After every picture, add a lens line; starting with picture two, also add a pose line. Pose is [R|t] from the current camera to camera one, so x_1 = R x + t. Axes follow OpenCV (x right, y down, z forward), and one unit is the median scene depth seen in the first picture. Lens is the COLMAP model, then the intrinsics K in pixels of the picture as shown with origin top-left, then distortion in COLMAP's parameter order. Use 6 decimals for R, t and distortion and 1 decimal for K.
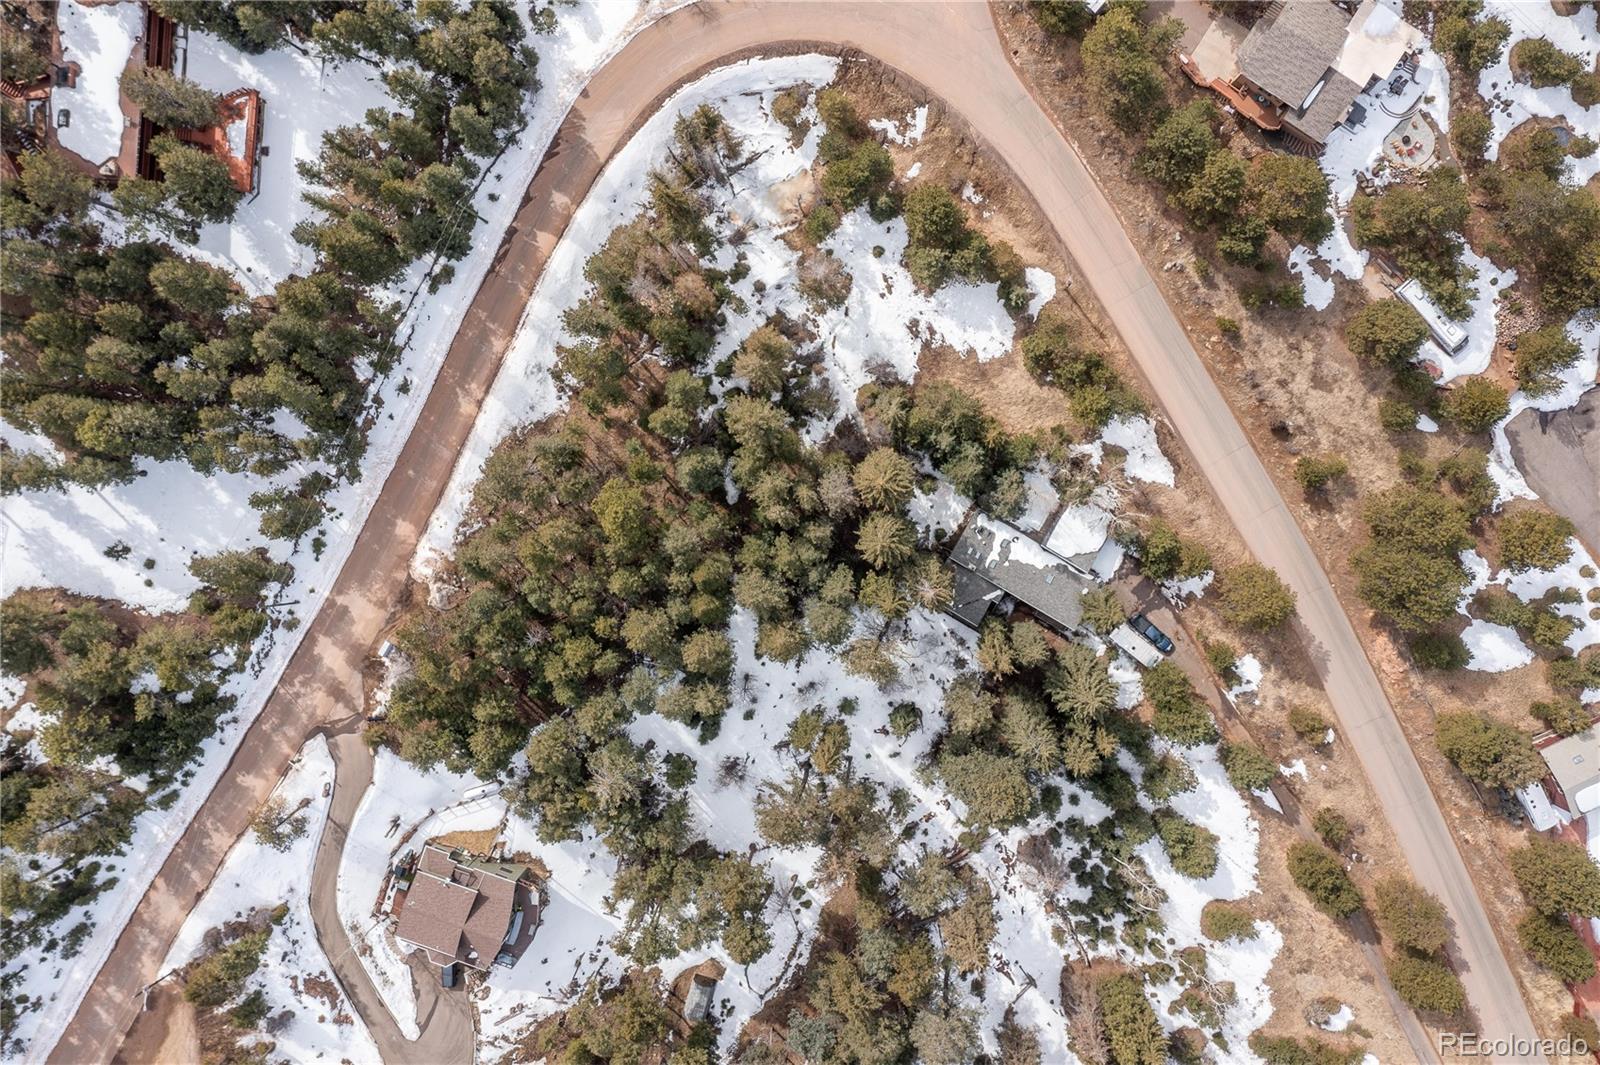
lens RADIAL K [[1355.3, 0, 863.6], [0, 1355.3, 527.3], [0, 0, 1]] dist [-0.012378, 0.012793]
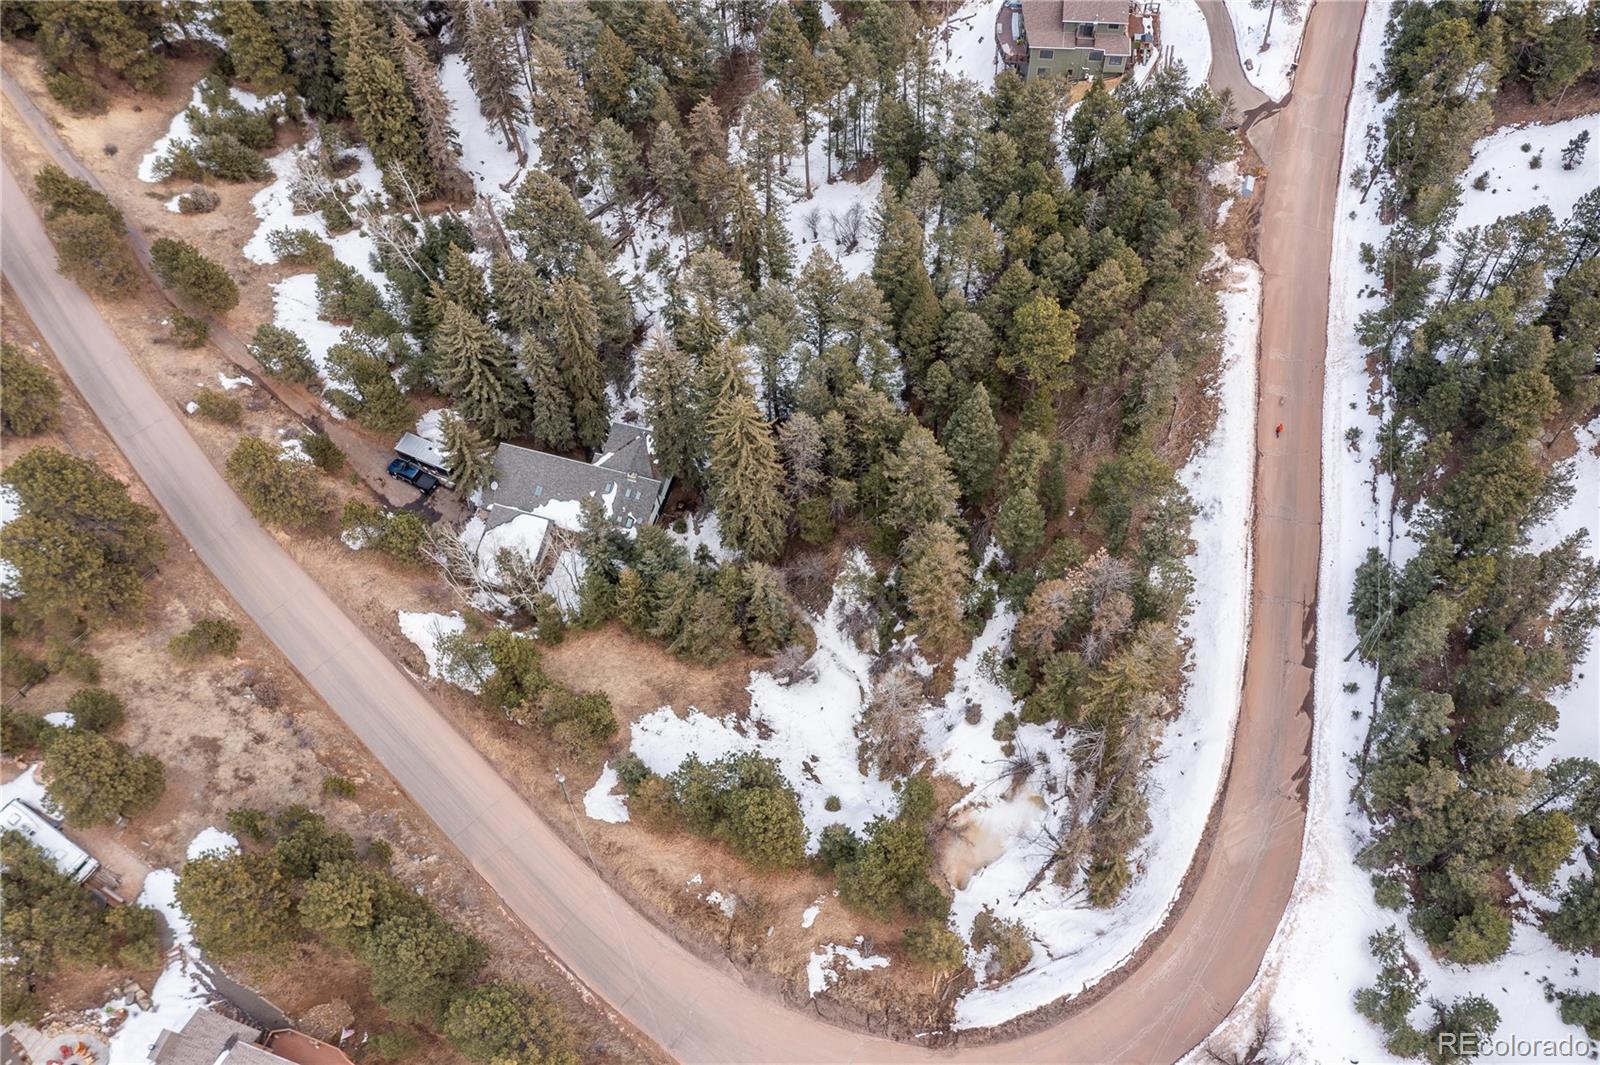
lens RADIAL K [[1297.3, 0, 834.6], [0, 1297.3, 532.9], [0, 0, 1]] dist [-0.010227, -0.004821]
pose [[-0.968861, 0.230060, -0.091549, 0.041608], [-0.246442, -0.860163, 0.446527, -0.401211], [0.023981, 0.455184, 0.890074, 0.317661]]
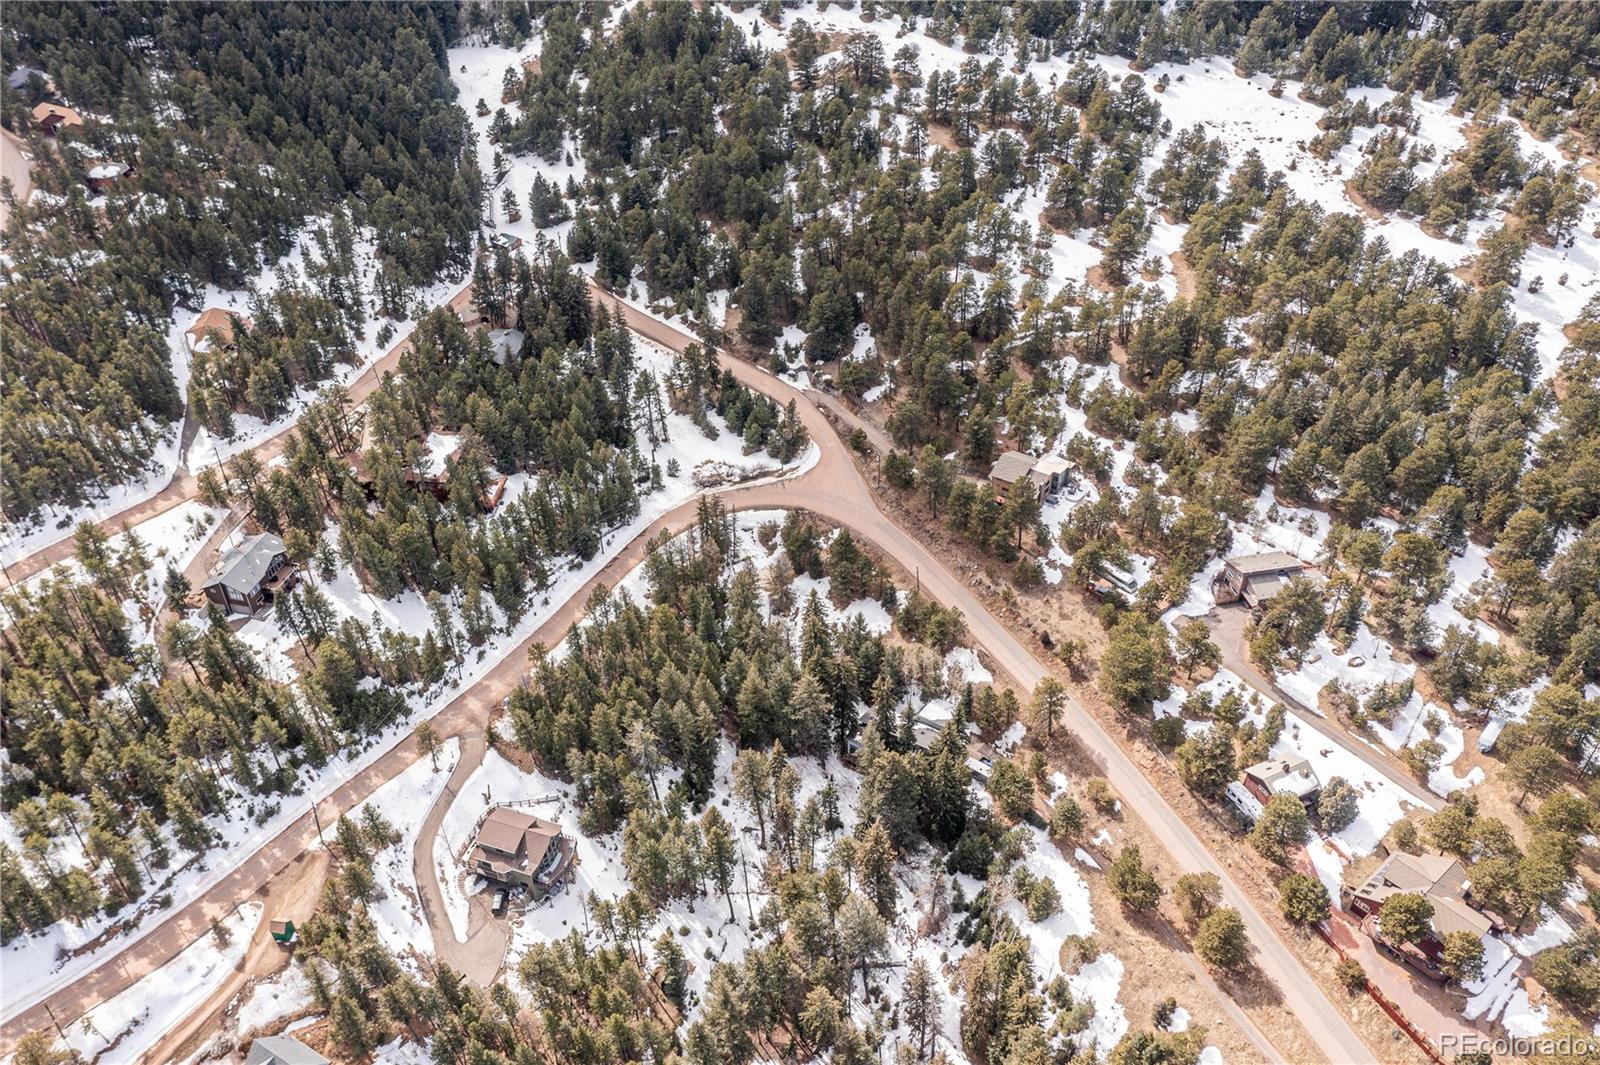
lens RADIAL K [[1297.3, 0, 834.6], [0, 1297.3, 532.9], [0, 0, 1]] dist [-0.010227, -0.004821]
pose [[0.999897, 0.002078, 0.014212, 0.014096], [0.010224, 0.591949, -0.805910, 1.163487], [-0.010087, 0.805973, 0.591867, -0.080348]]
